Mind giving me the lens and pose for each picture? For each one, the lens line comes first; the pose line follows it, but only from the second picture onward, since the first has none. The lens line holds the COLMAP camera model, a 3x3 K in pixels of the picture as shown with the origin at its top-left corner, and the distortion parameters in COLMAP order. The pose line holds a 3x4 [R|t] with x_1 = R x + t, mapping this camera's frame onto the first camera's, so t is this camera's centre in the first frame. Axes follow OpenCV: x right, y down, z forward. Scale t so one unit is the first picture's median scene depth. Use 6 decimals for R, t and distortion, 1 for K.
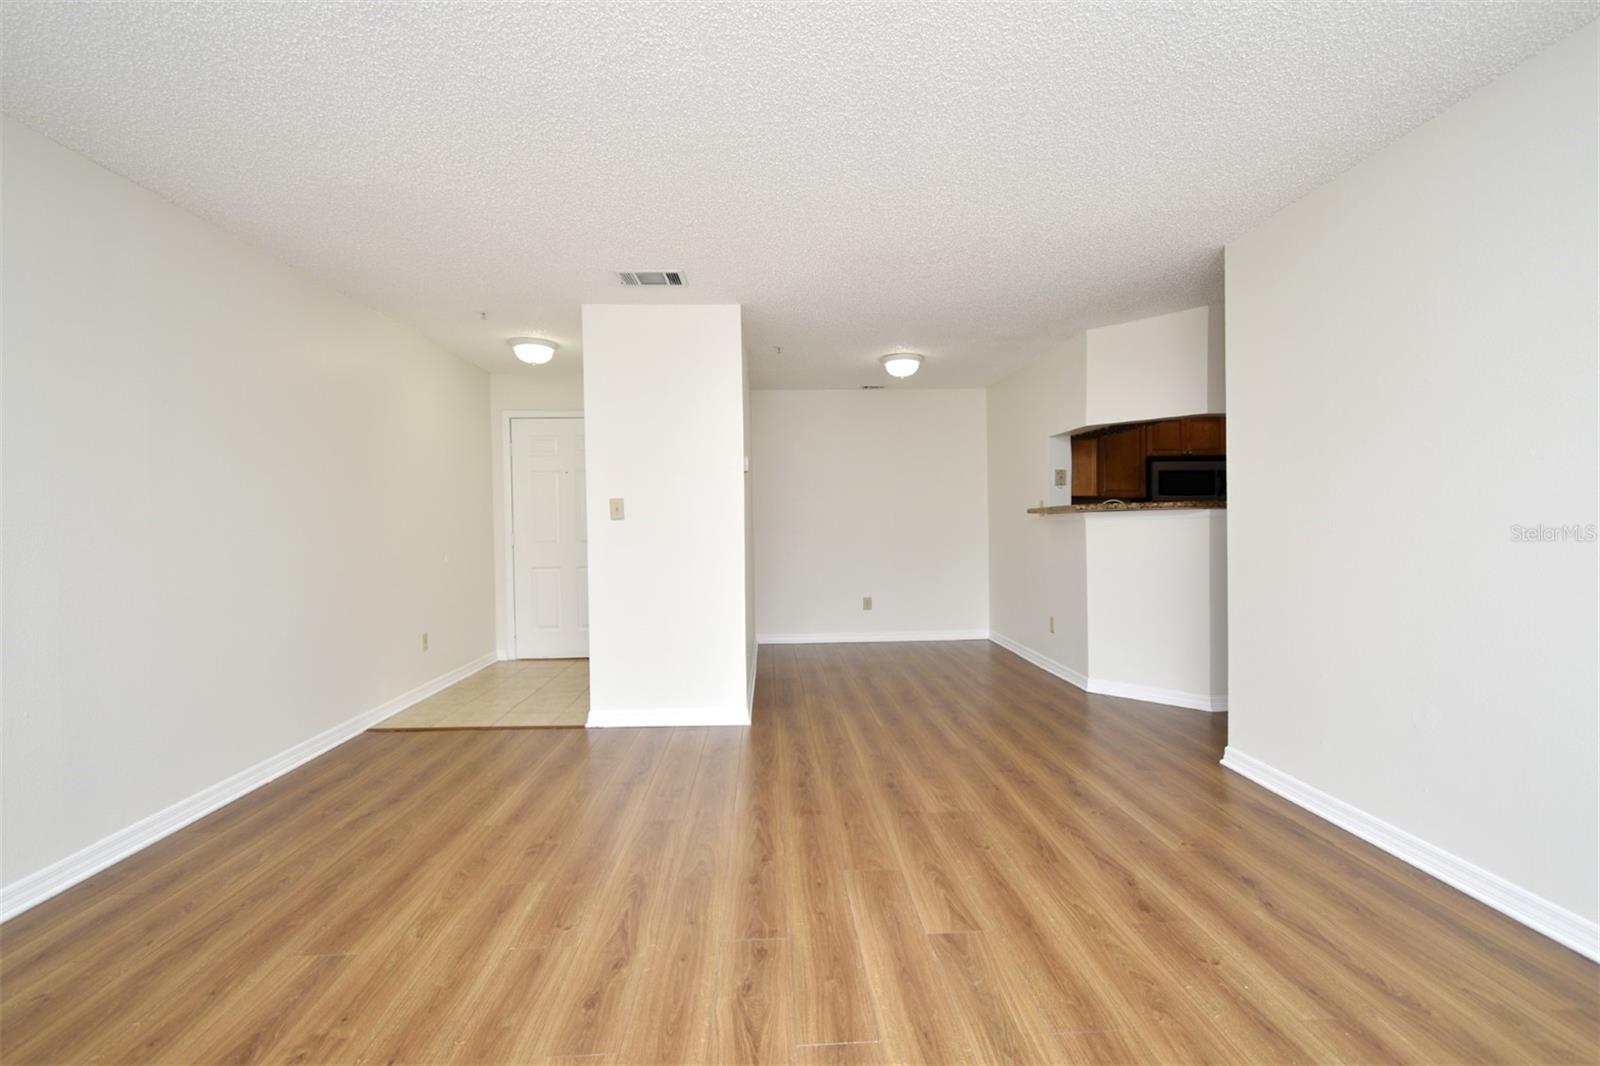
lens RADIAL K [[707.3, 0, 800.7], [0, 707.3, 525.9], [0, 0, 1]] dist [0.005775, -0.003257]
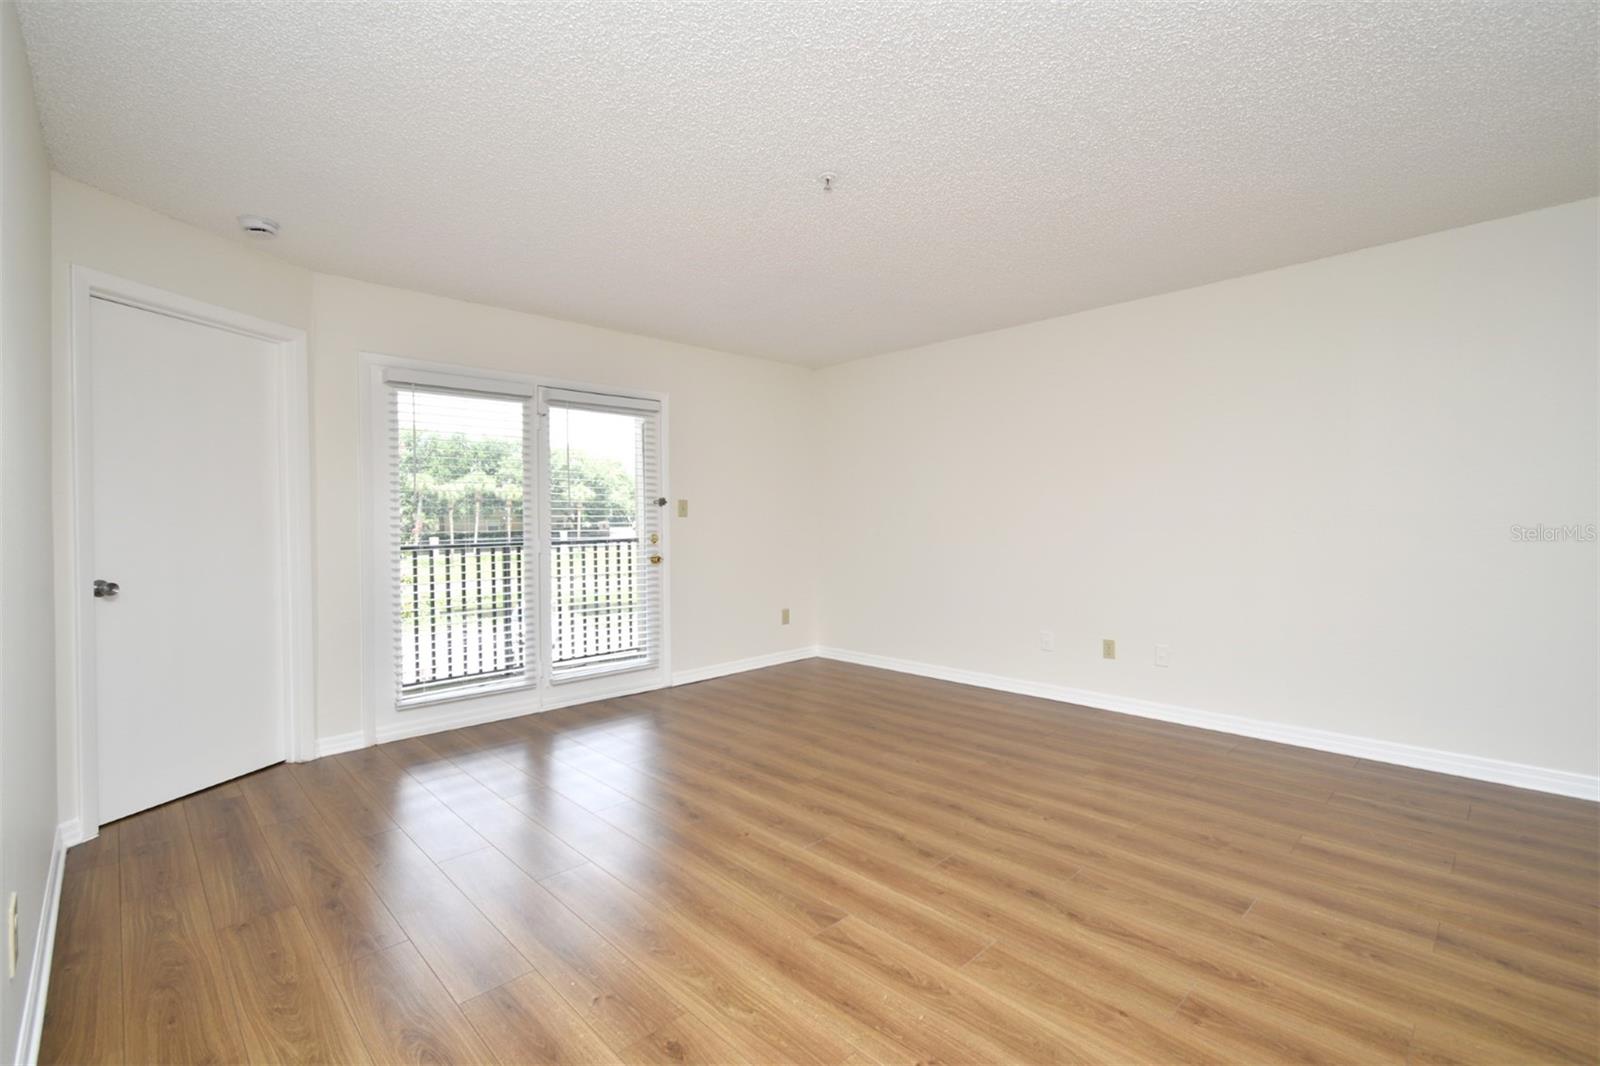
lens RADIAL K [[707.3, 0, 802.5], [0, 707.3, 524.8], [0, 0, 1]] dist [0.005775, -0.003257]
pose [[-0.750094, 0.023884, -0.660899, 0.528449], [0.011852, 0.999673, 0.022675, -0.015502], [0.661224, 0.009176, -0.750132, 1.006215]]
